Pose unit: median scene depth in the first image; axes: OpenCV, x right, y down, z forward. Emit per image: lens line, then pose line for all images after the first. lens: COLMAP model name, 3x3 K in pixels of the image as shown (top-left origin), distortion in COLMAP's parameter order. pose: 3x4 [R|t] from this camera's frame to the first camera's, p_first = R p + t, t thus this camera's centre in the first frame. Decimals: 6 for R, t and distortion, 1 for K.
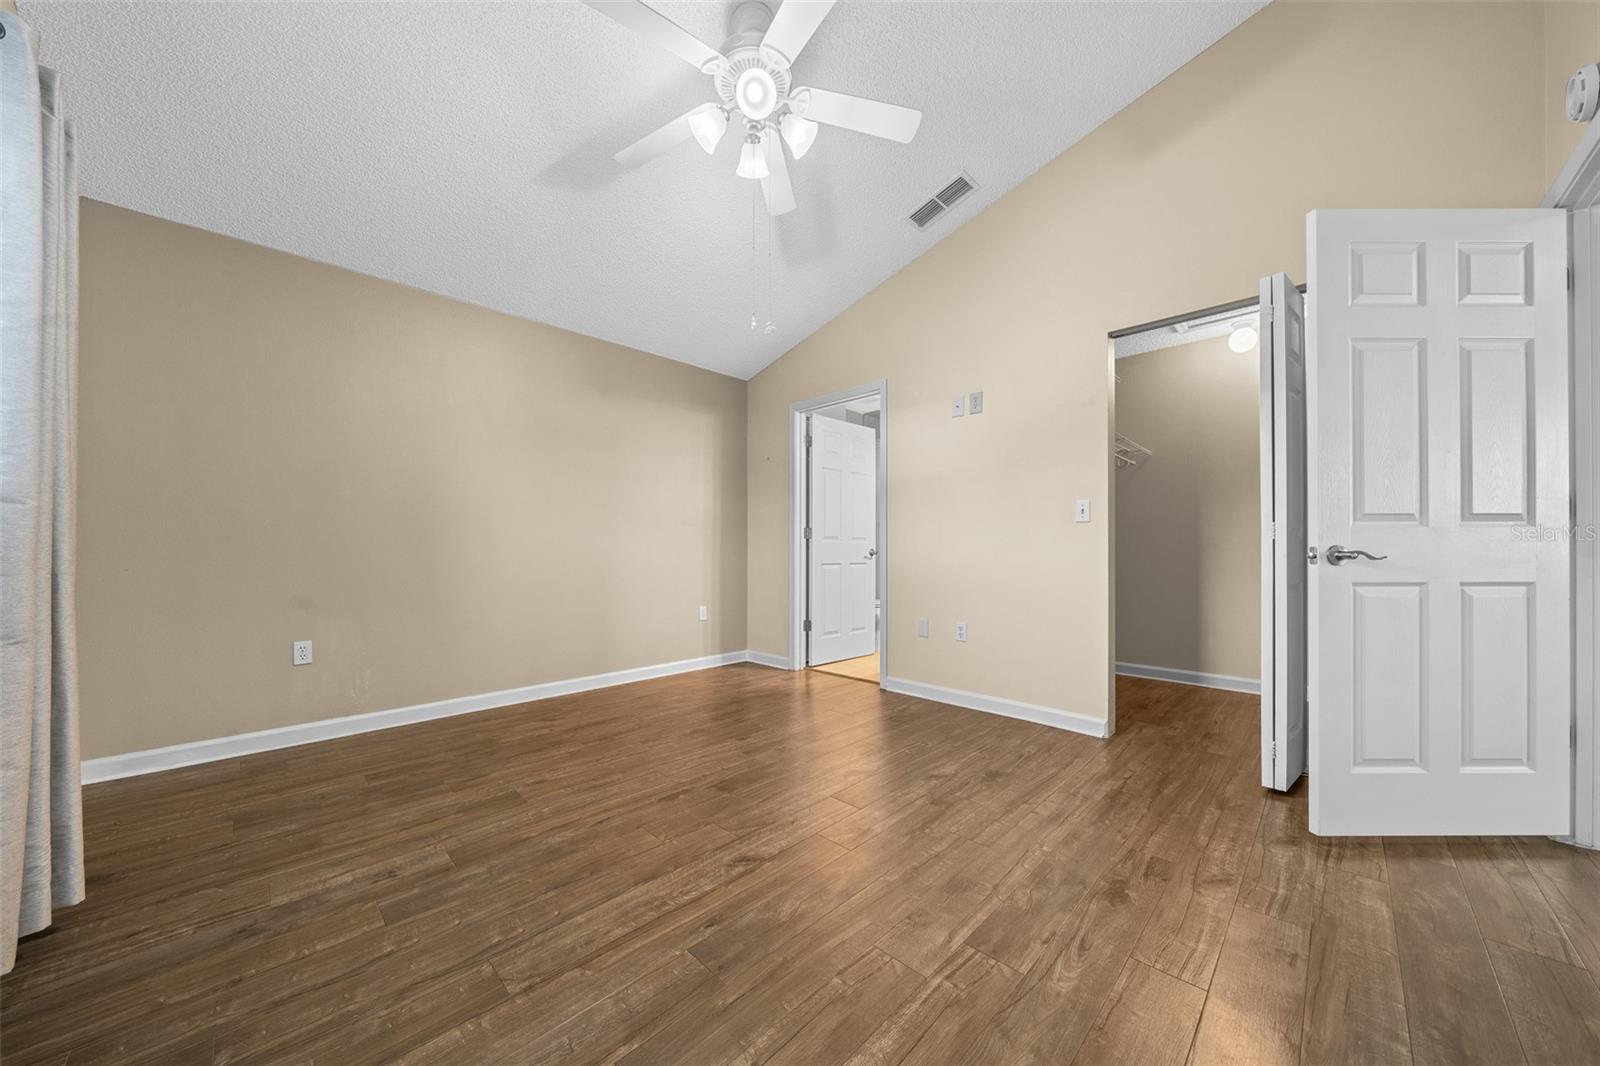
lens RADIAL K [[553.1, 0, 793.6], [0, 553.1, 548.9], [0, 0, 1]] dist [-0.001960, -0.000065]
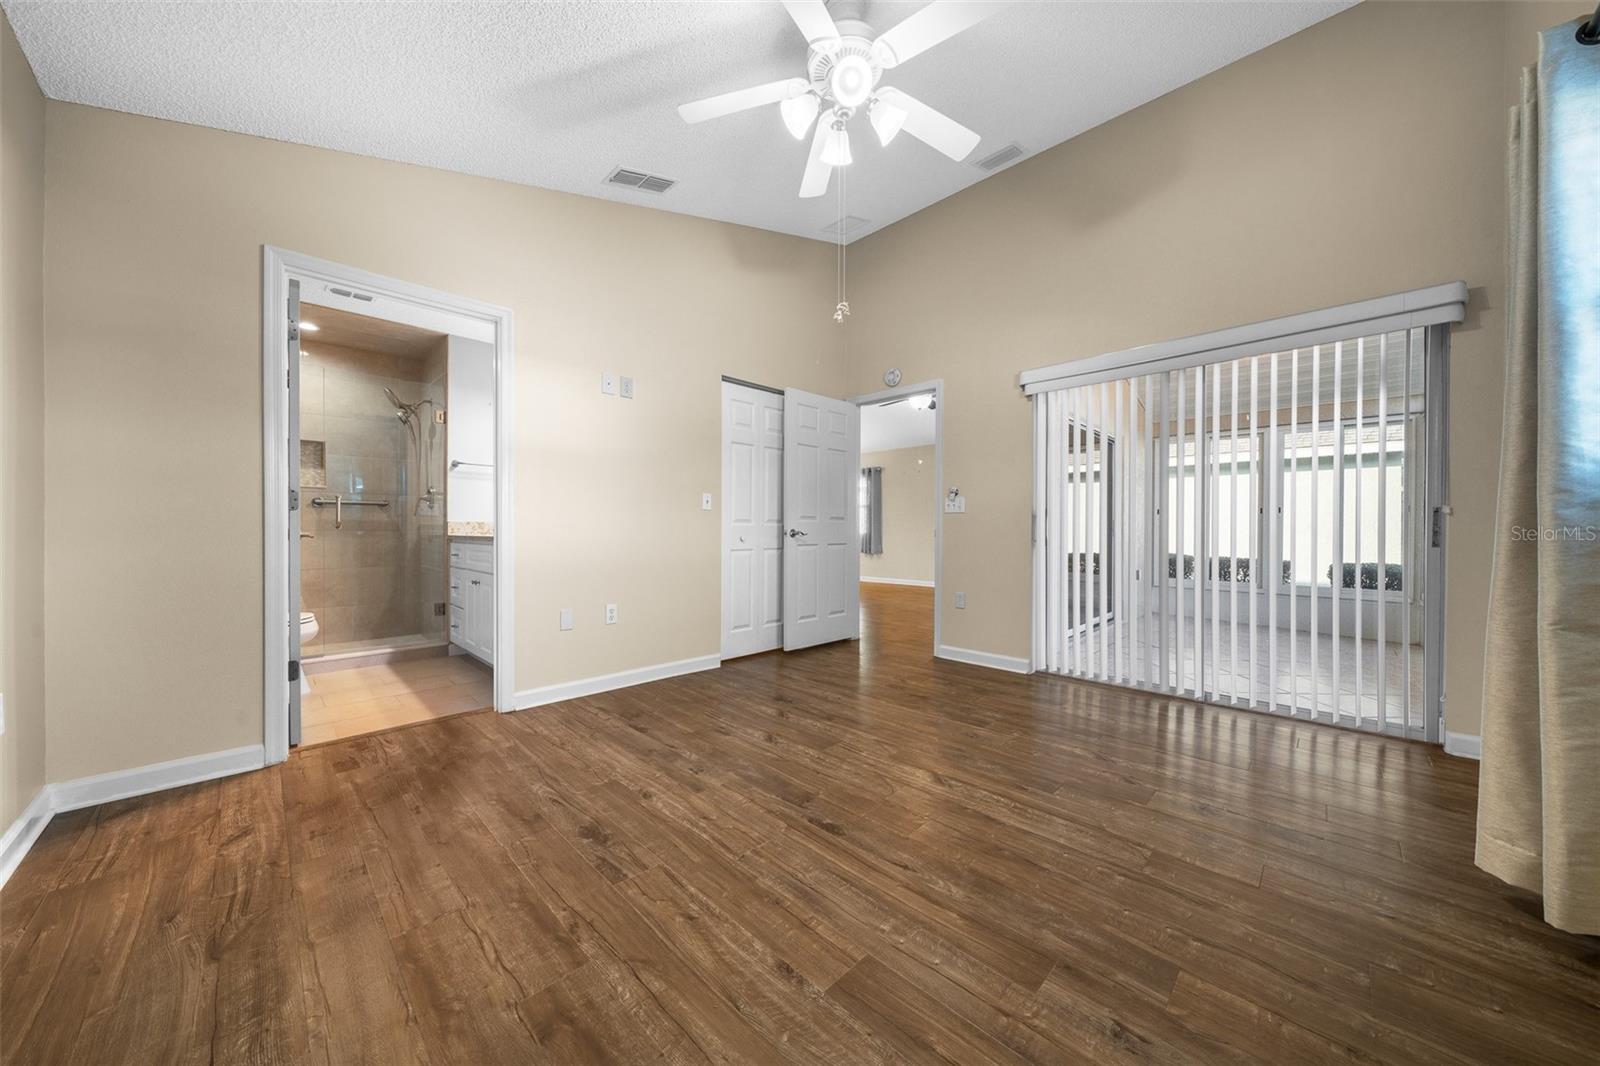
lens RADIAL K [[541.3, 0, 798.1], [0, 541.3, 532.9], [0, 0, 1]] dist [-0.005459, 0.000048]
pose [[-0.001497, -0.003981, 0.999991, -1.170457], [-0.003477, 0.999986, 0.003976, 0.000480], [-0.999993, -0.003471, -0.001511, 1.188645]]
